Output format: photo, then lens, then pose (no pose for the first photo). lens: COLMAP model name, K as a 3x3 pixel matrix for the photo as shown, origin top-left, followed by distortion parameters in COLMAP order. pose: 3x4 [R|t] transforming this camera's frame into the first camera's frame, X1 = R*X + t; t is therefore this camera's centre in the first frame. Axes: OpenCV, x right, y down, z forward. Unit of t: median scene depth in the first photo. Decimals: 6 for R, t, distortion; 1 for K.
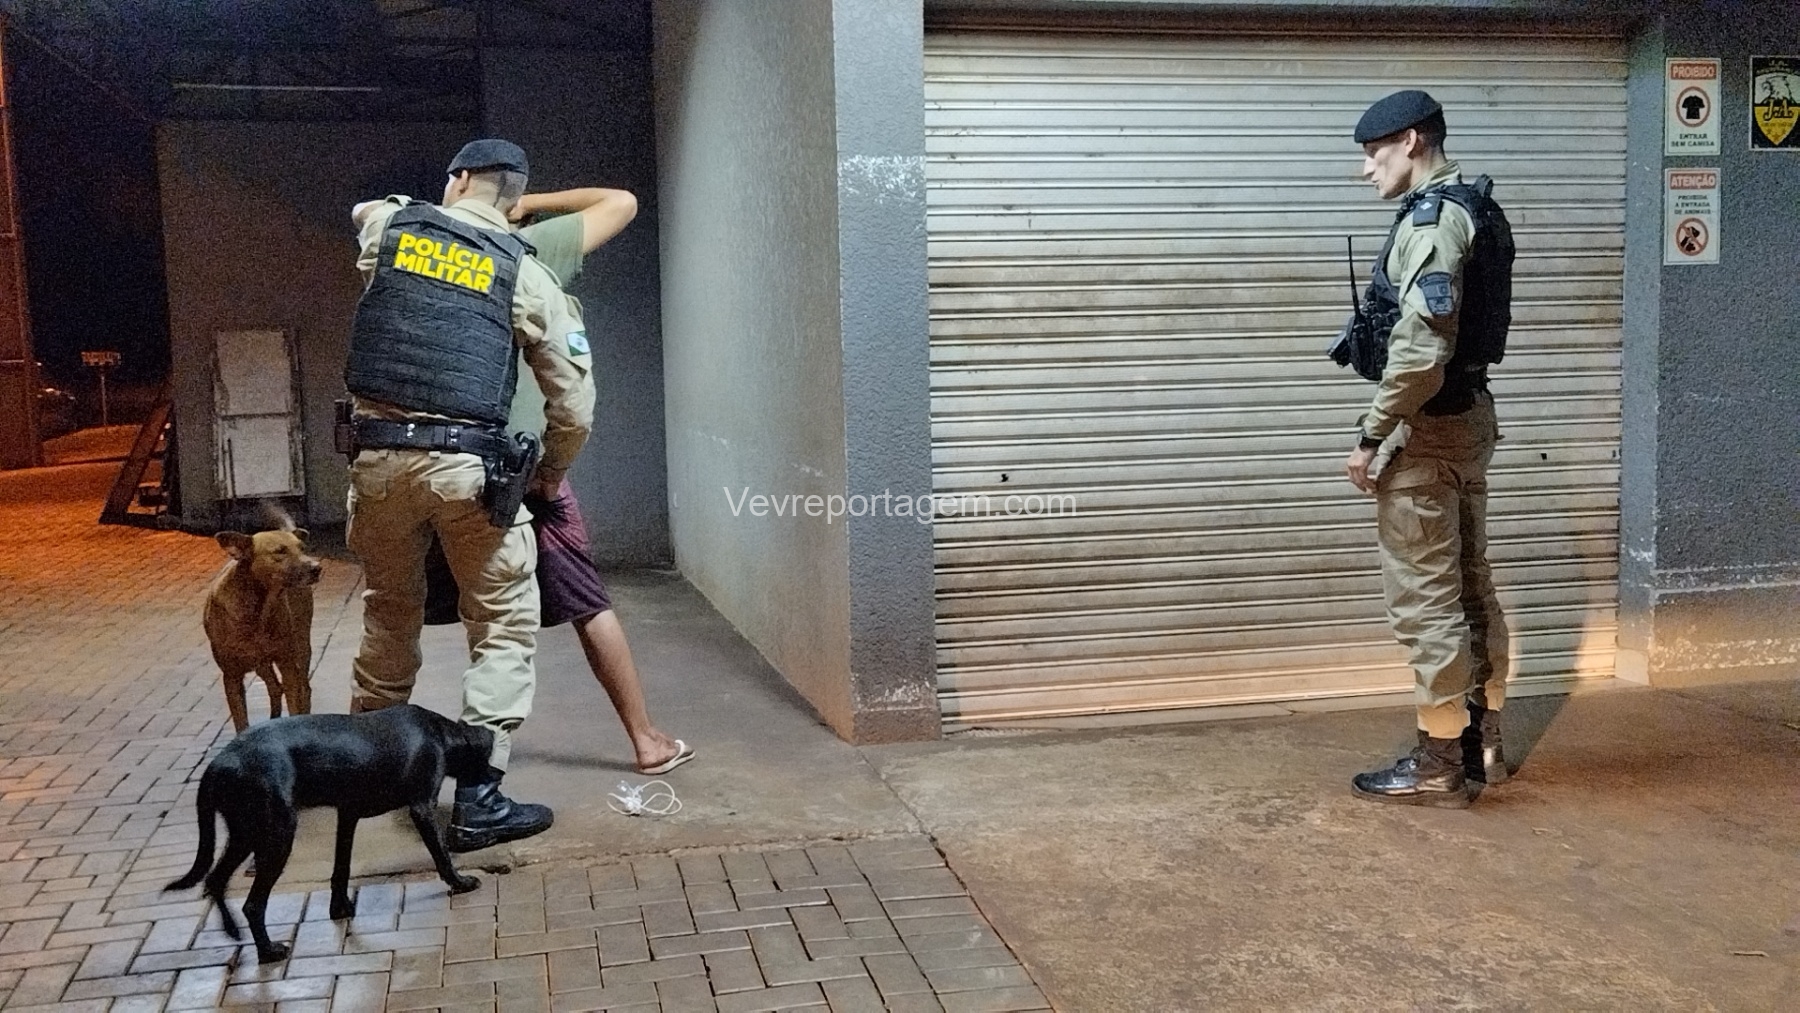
lens RADIAL K [[1669.3, 0, 909.9], [0, 1669.3, 527.9], [0, 0, 1]] dist [0.037944, -0.007629]
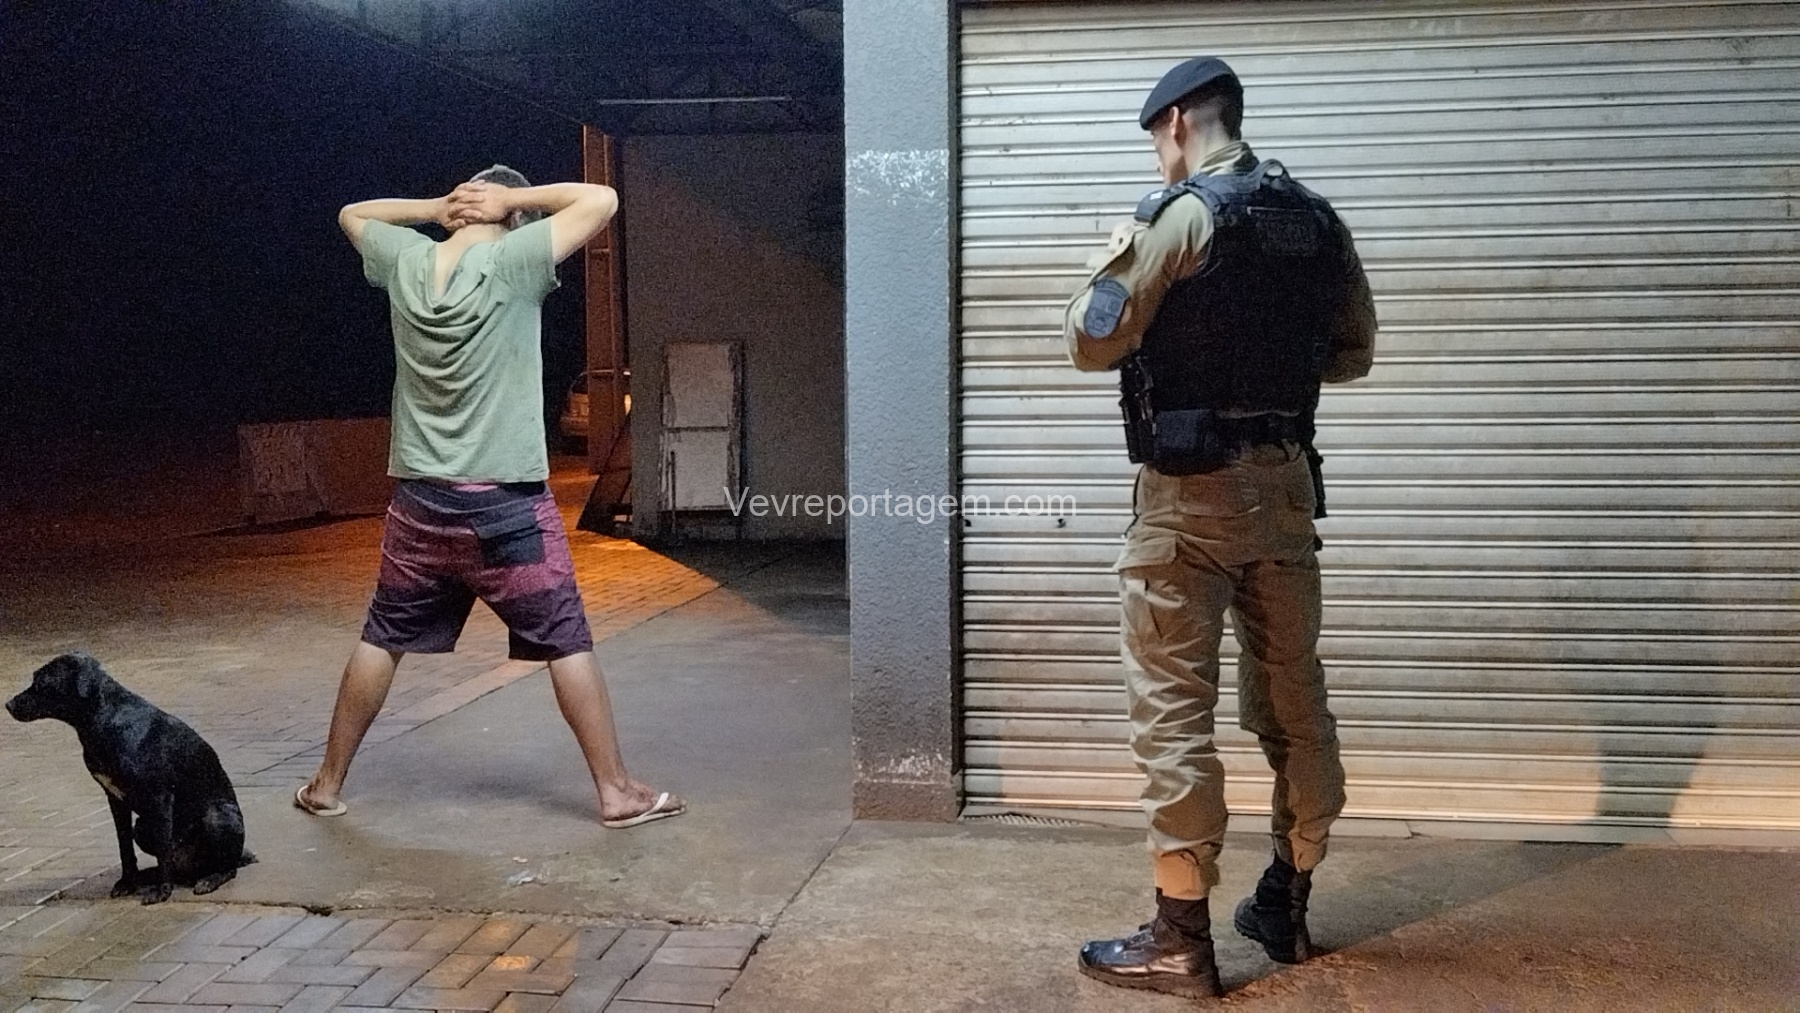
lens RADIAL K [[1804.5, 0, 901.1], [0, 1804.5, 537.5], [0, 0, 1]] dist [0.032568, -0.021869]
pose [[0.935534, 0.047729, -0.349998, 0.306168], [-0.051981, 0.998644, -0.002758, -0.016146], [0.349392, 0.020774, 0.936746, 0.109621]]
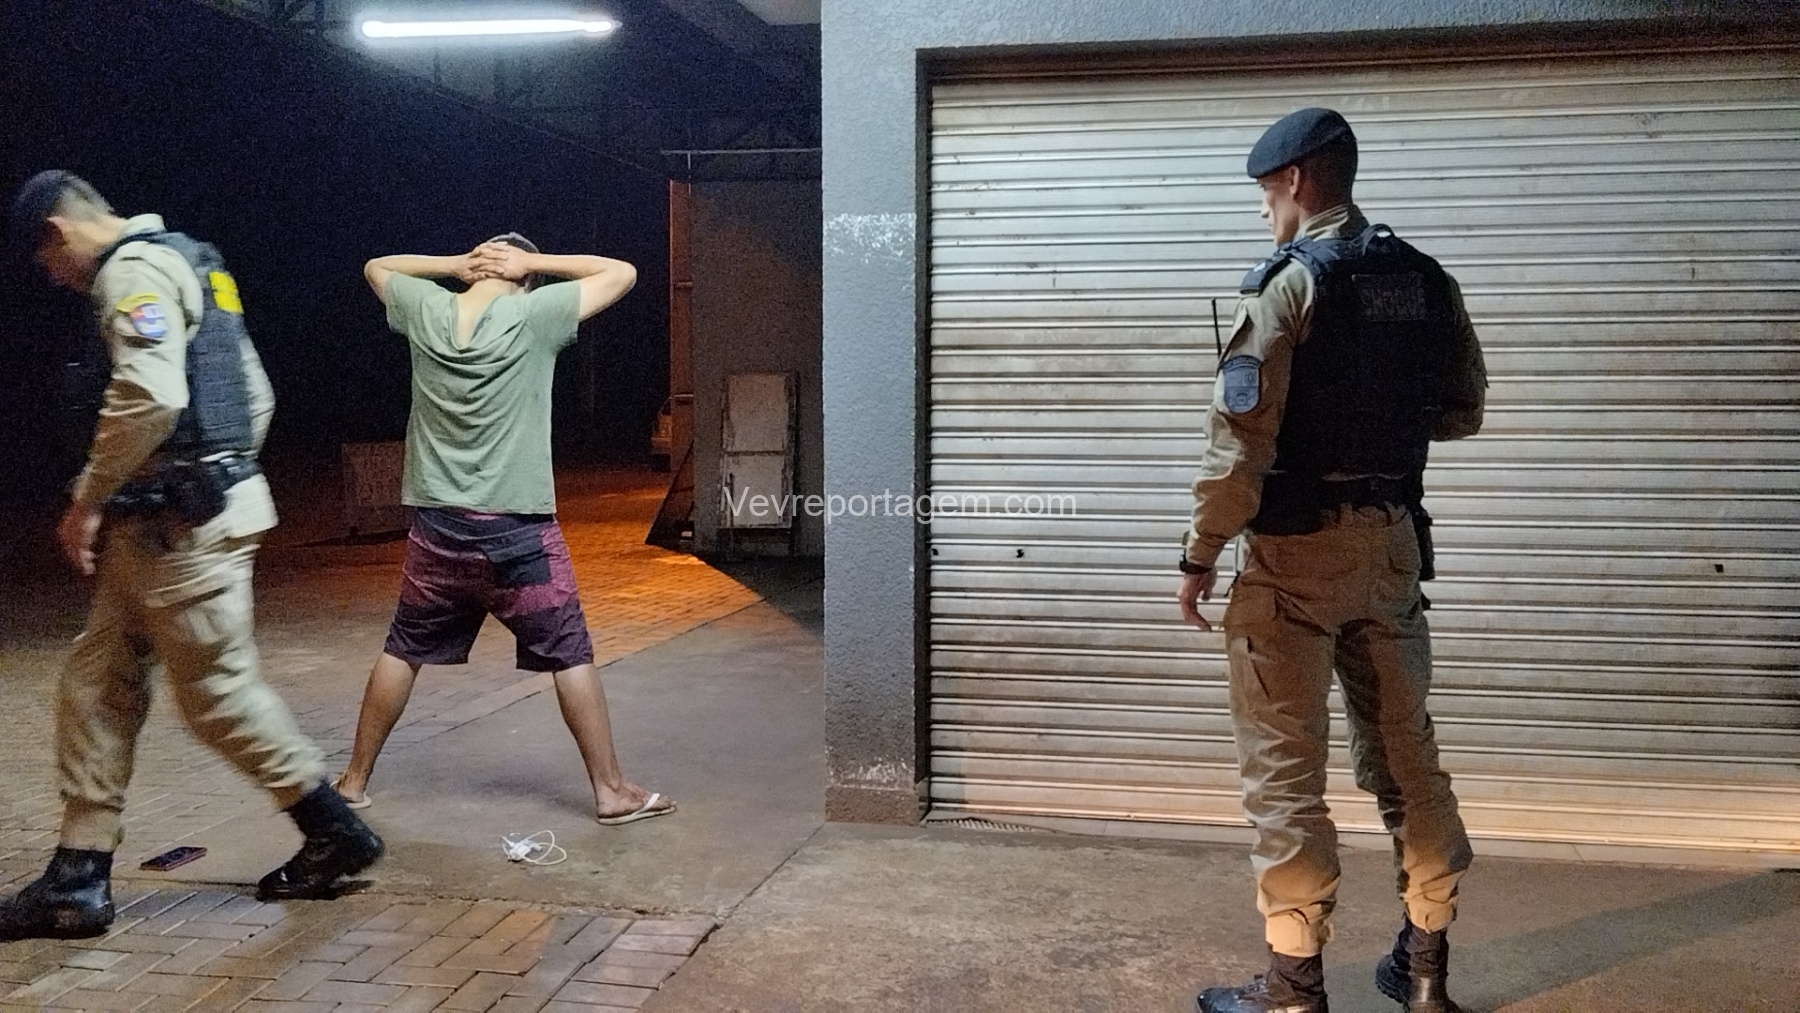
lens RADIAL K [[1696.2, 0, 899.1], [0, 1696.2, 534.2], [0, 0, 1]] dist [0.037230, -0.021198]
pose [[0.919134, 0.055879, -0.389963, 0.367467], [-0.065246, 0.997811, -0.010803, -0.026502], [0.388505, 0.035373, 0.920767, 0.102577]]
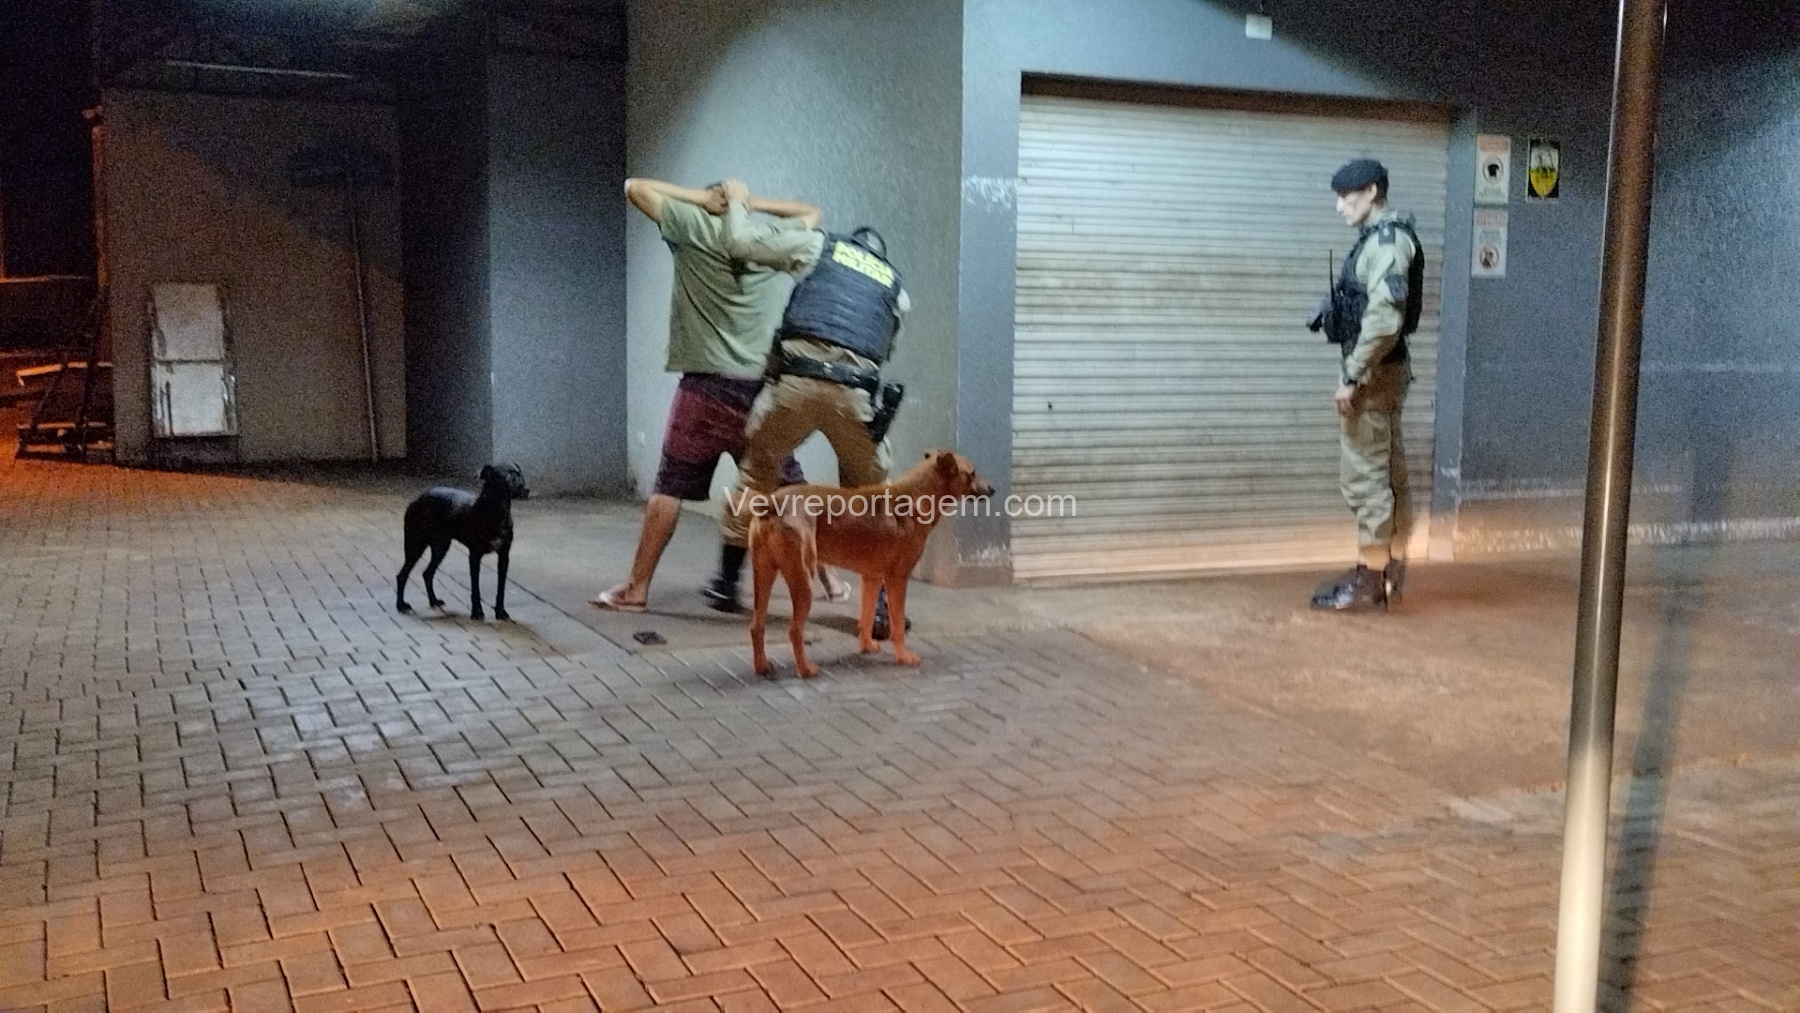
lens RADIAL K [[1569.6, 0, 900.9], [0, 1569.6, 525.3], [0, 0, 1]] dist [0.040260, -0.006411]
pose [[0.986529, 0.014463, 0.162946, -0.290829], [-0.016860, 0.999769, 0.013337, 0.057465], [-0.162715, -0.015905, 0.986545, -0.314365]]
